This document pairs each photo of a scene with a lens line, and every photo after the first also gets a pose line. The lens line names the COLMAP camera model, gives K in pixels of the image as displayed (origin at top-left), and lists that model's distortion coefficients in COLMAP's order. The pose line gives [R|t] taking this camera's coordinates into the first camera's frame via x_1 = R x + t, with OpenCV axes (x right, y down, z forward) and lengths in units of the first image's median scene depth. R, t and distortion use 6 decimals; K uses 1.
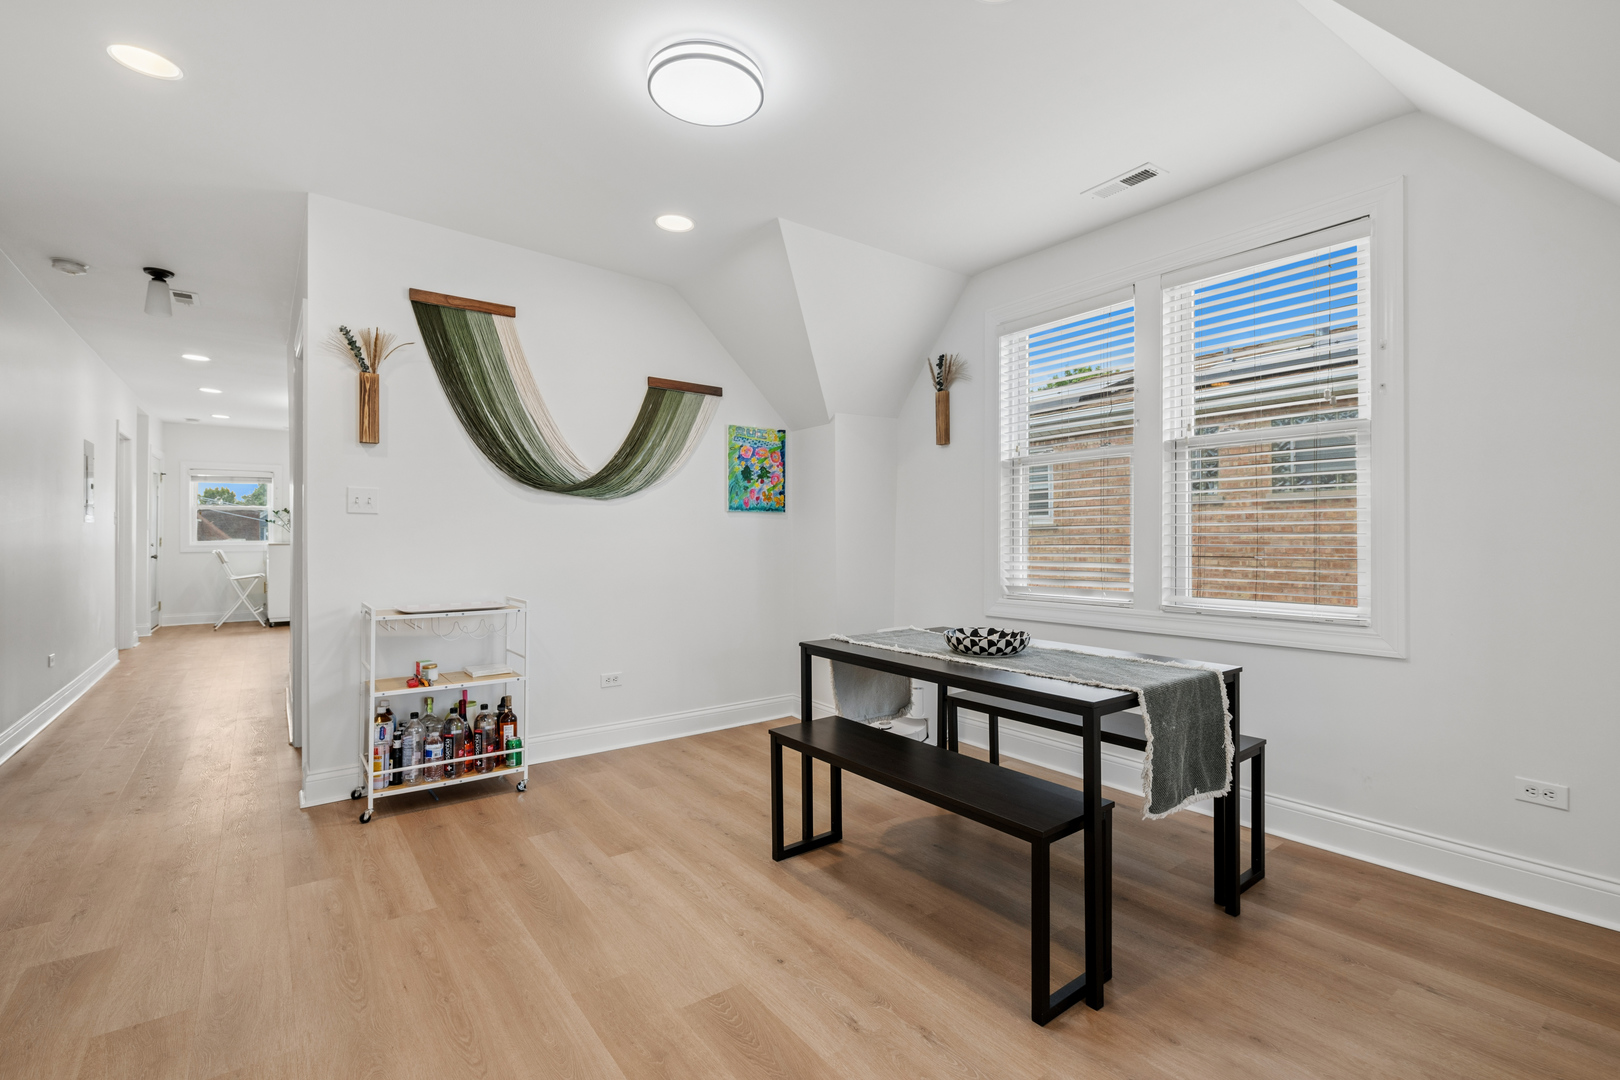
lens RADIAL K [[701.5, 0, 812.2], [0, 701.5, 532.5], [0, 0, 1]] dist [0.001681, -0.000033]
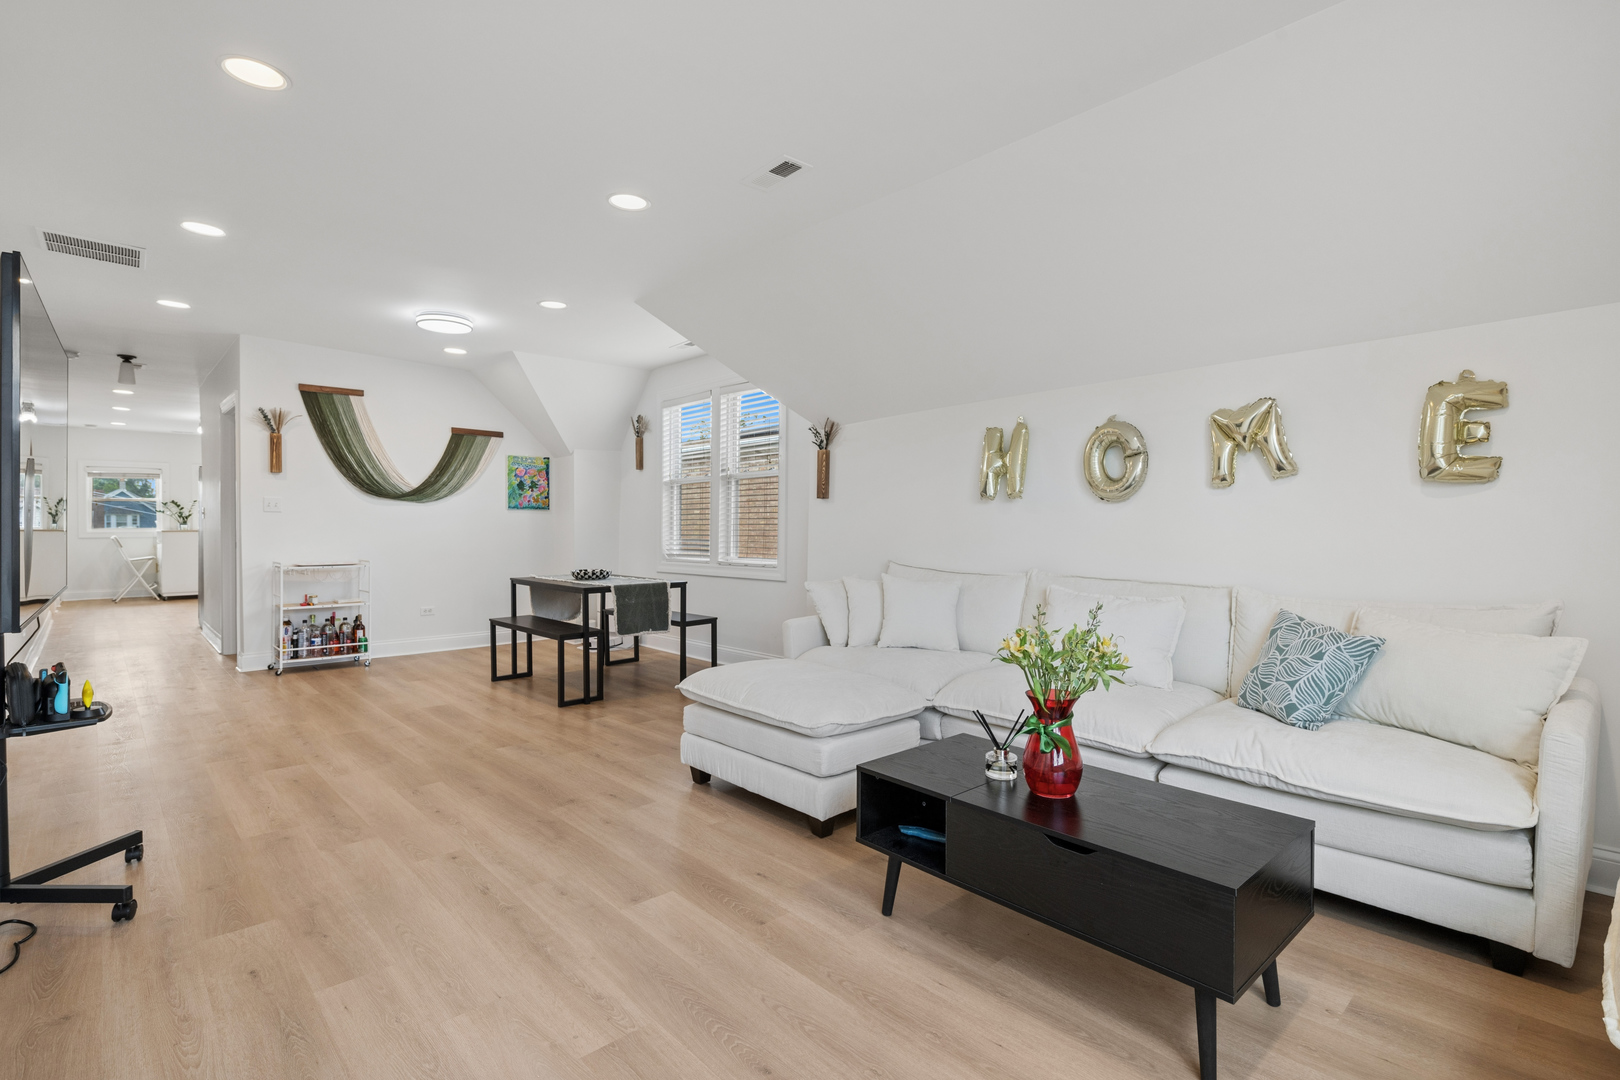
lens RADIAL K [[741.7, 0, 805.2], [0, 741.7, 532.7], [0, 0, 1]] dist [0.000687, -0.001154]
pose [[0.994831, 0.000477, 0.101544, 0.483679], [-0.002065, 0.999877, 0.015532, -0.005633], [-0.101524, -0.015662, 0.994710, -0.951502]]
